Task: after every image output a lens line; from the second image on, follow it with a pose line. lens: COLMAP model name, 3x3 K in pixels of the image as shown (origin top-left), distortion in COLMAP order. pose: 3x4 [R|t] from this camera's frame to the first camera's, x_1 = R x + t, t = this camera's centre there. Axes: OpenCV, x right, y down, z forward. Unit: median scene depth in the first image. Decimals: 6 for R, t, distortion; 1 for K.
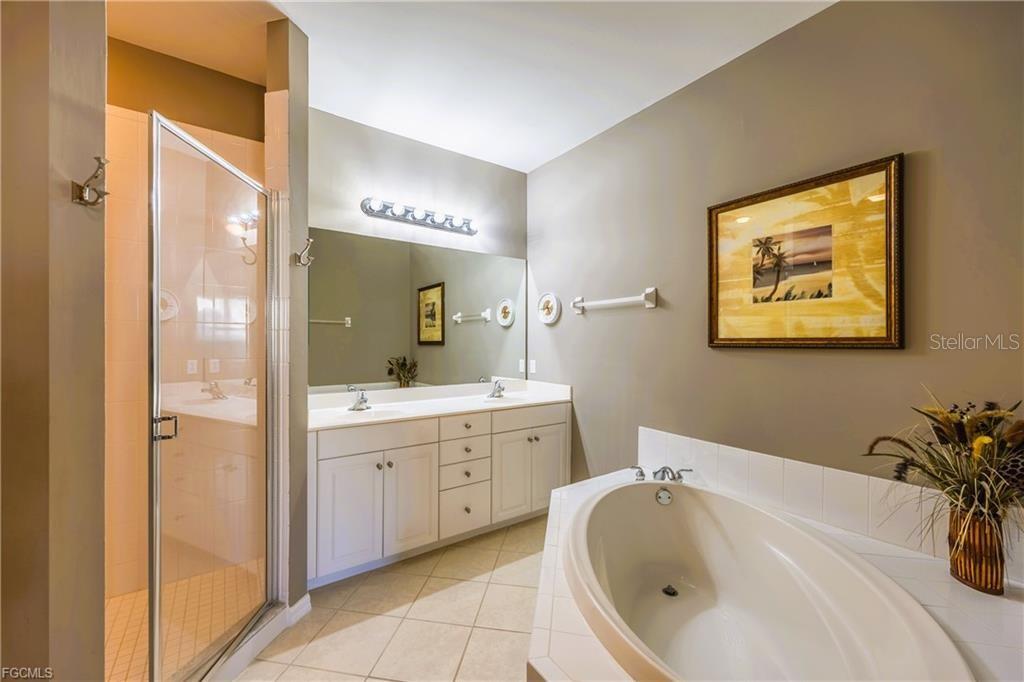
lens RADIAL K [[404.7, 0, 511.6], [0, 404.7, 343.4], [0, 0, 1]] dist [0.000177, 0.000428]
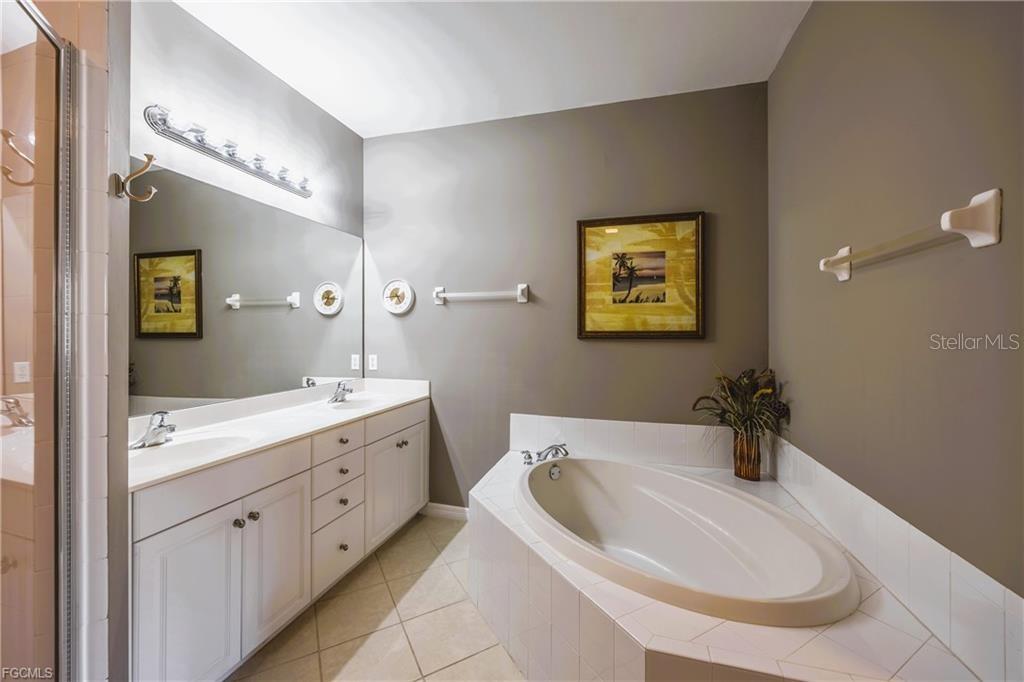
lens RADIAL K [[404.7, 0, 513.7], [0, 404.7, 334.1], [0, 0, 1]] dist [0.000177, 0.000428]
pose [[0.765503, -0.001400, 0.643431, -0.369921], [0.002703, 0.999996, -0.001040, -0.002548], [-0.643427, 0.002535, 0.765504, 0.185328]]
